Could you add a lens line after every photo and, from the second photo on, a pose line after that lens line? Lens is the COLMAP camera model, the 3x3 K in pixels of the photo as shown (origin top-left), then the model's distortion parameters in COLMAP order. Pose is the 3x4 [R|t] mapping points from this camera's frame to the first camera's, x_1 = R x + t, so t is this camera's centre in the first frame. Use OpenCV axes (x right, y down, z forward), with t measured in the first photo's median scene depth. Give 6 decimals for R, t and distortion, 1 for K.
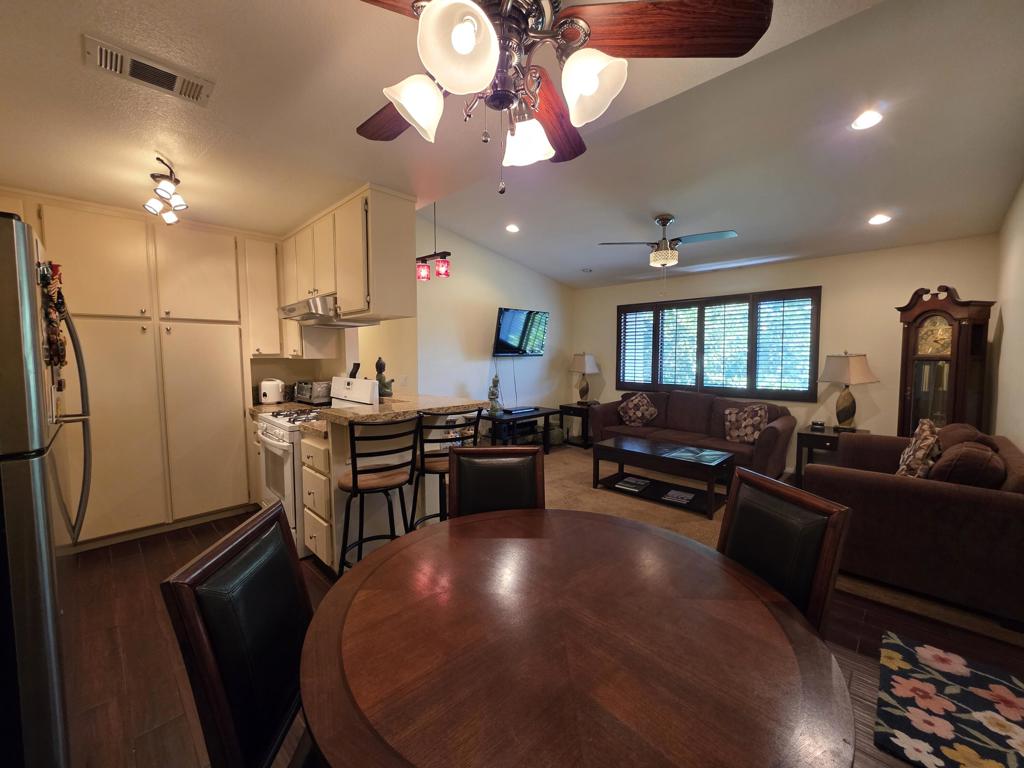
lens RADIAL K [[410.1, 0, 512.9], [0, 410.1, 381.1], [0, 0, 1]] dist [0.000803, 0.000259]
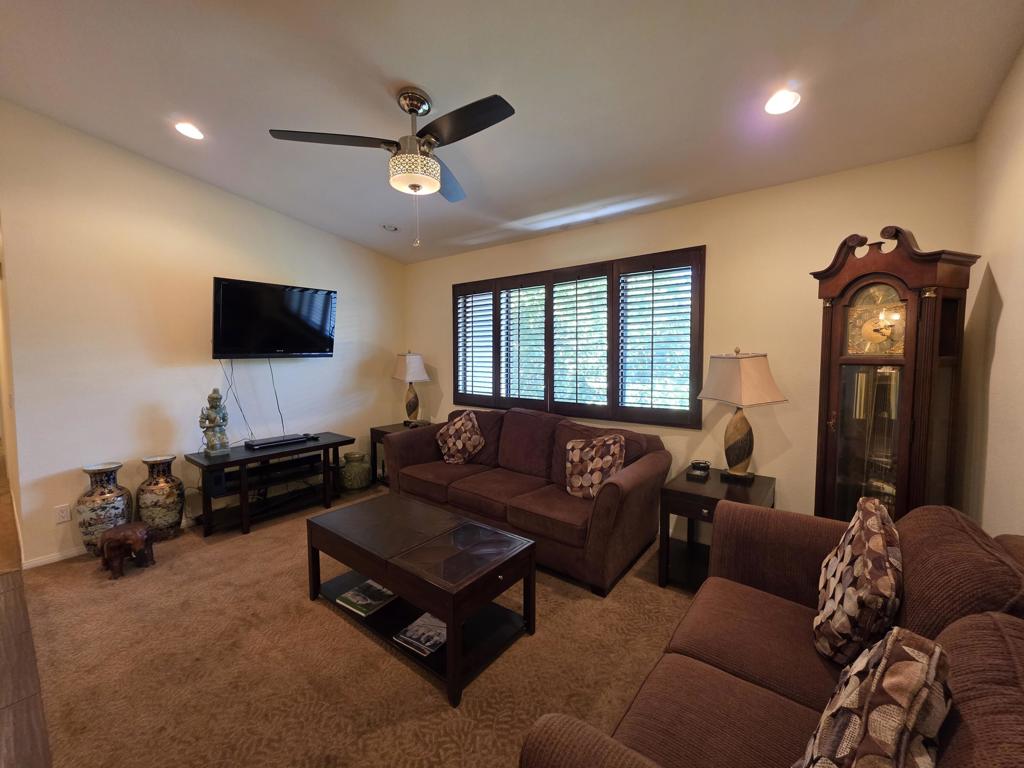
lens RADIAL K [[410.4, 0, 511.9], [0, 410.4, 381.1], [0, 0, 1]] dist [0.001053, 0.000037]
pose [[0.993719, -0.008967, 0.111544, 0.417465], [0.008795, 0.999959, 0.002032, -0.029773], [-0.111558, -0.001038, 0.993757, 0.440145]]
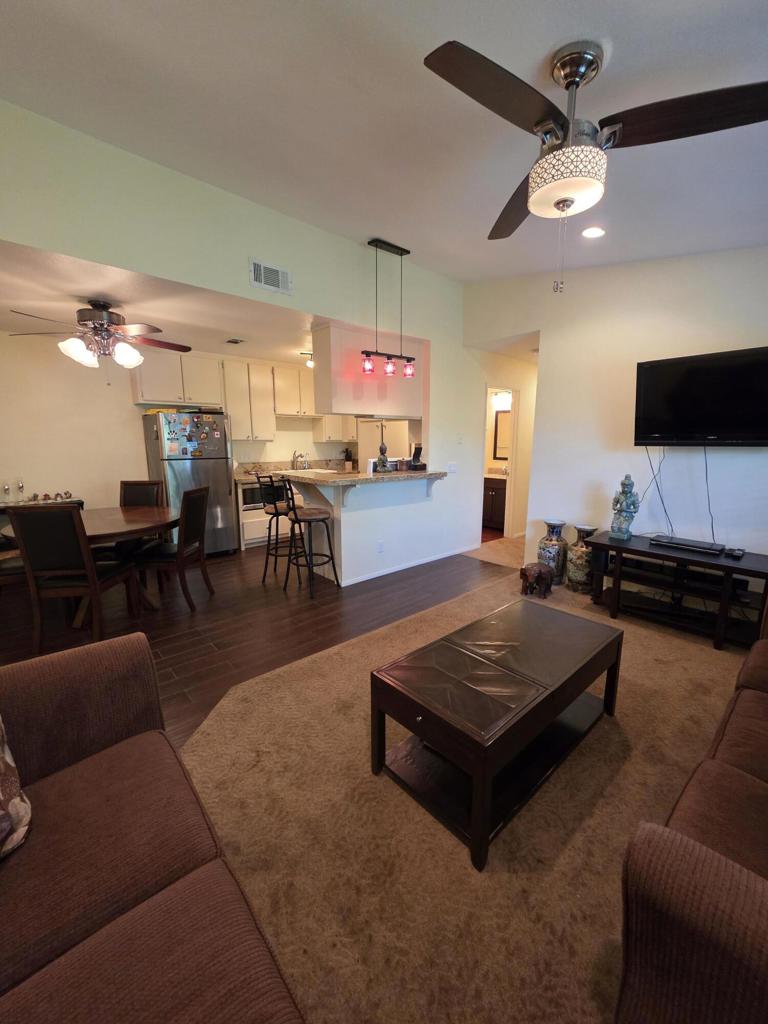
lens RADIAL K [[410.1, 0, 387.4], [0, 410.1, 512.8], [0, 0, 1]] dist [0.000803, 0.000259]
pose [[-0.065275, 0.177044, -0.982036, 0.774912], [-0.067798, 0.981074, 0.181377, -0.059570], [0.995561, 0.078420, -0.052036, 0.853419]]
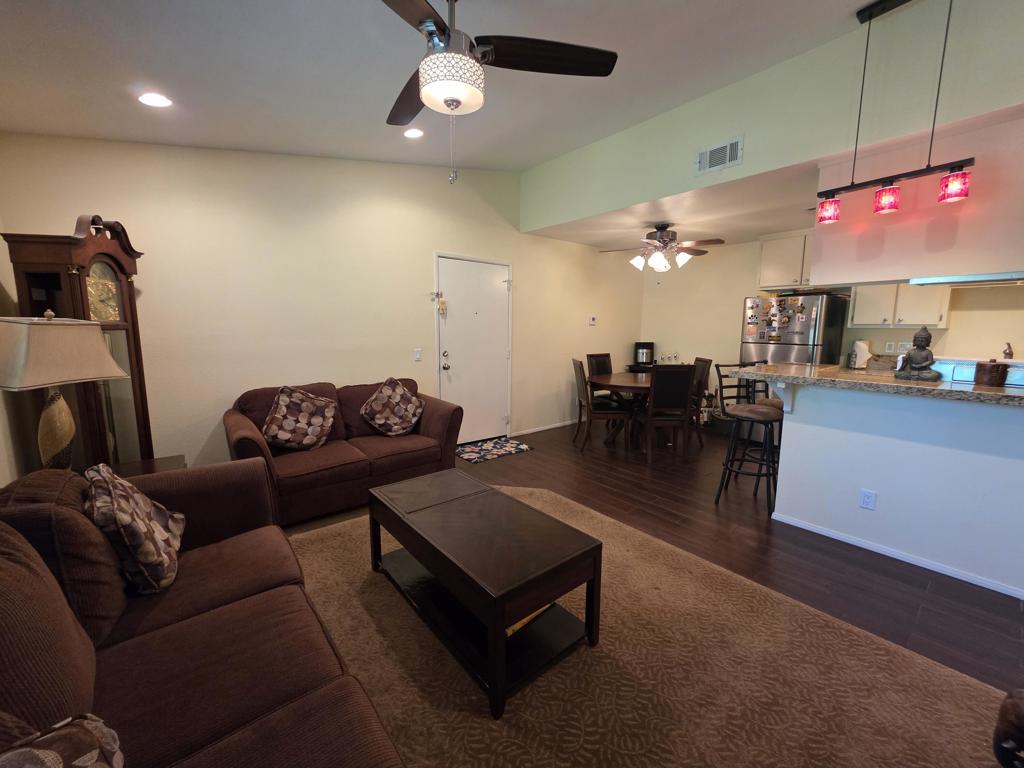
lens RADIAL K [[412.5, 0, 510.7], [0, 412.5, 382.6], [0, 0, 1]] dist [-0.000008, 0.000556]
pose [[-0.993633, -0.017264, 0.111333, 0.253705], [0.005938, 0.978792, 0.204770, -0.089796], [-0.112507, 0.204128, -0.972458, 1.409704]]
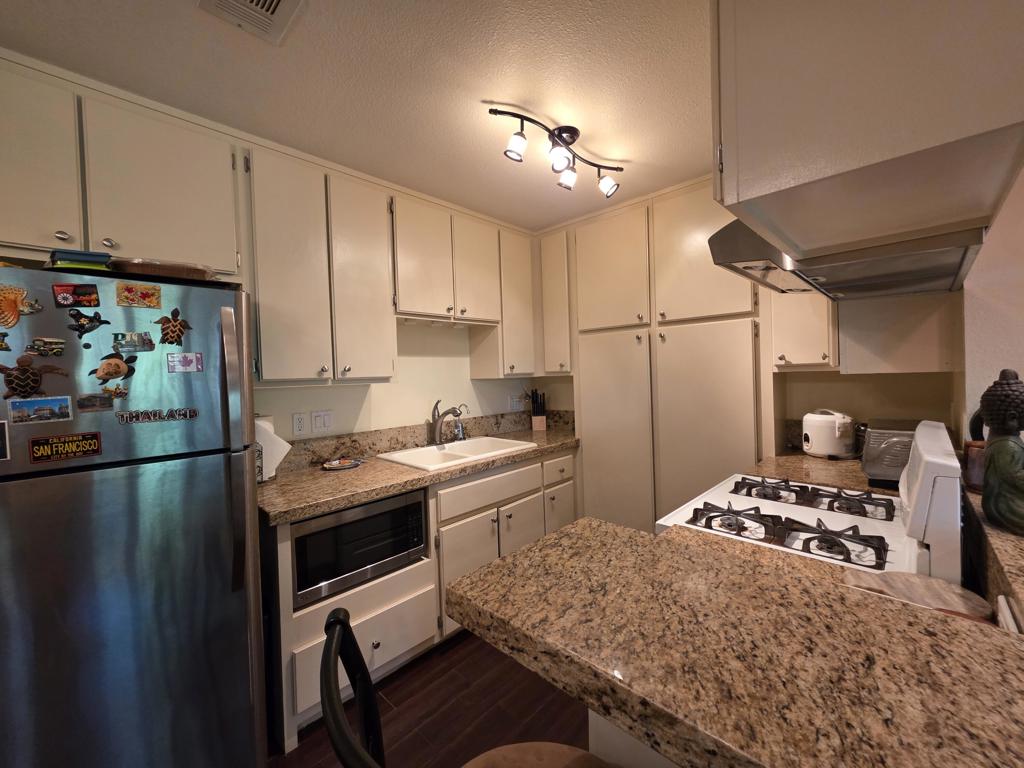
lens RADIAL K [[410.4, 0, 511.9], [0, 410.4, 381.1], [0, 0, 1]] dist [0.001053, 0.000037]
pose [[0.011622, 0.021604, -0.999699, -0.055769], [-0.037456, 0.999074, 0.021155, -0.035784], [0.999231, 0.037199, 0.012420, 0.534747]]
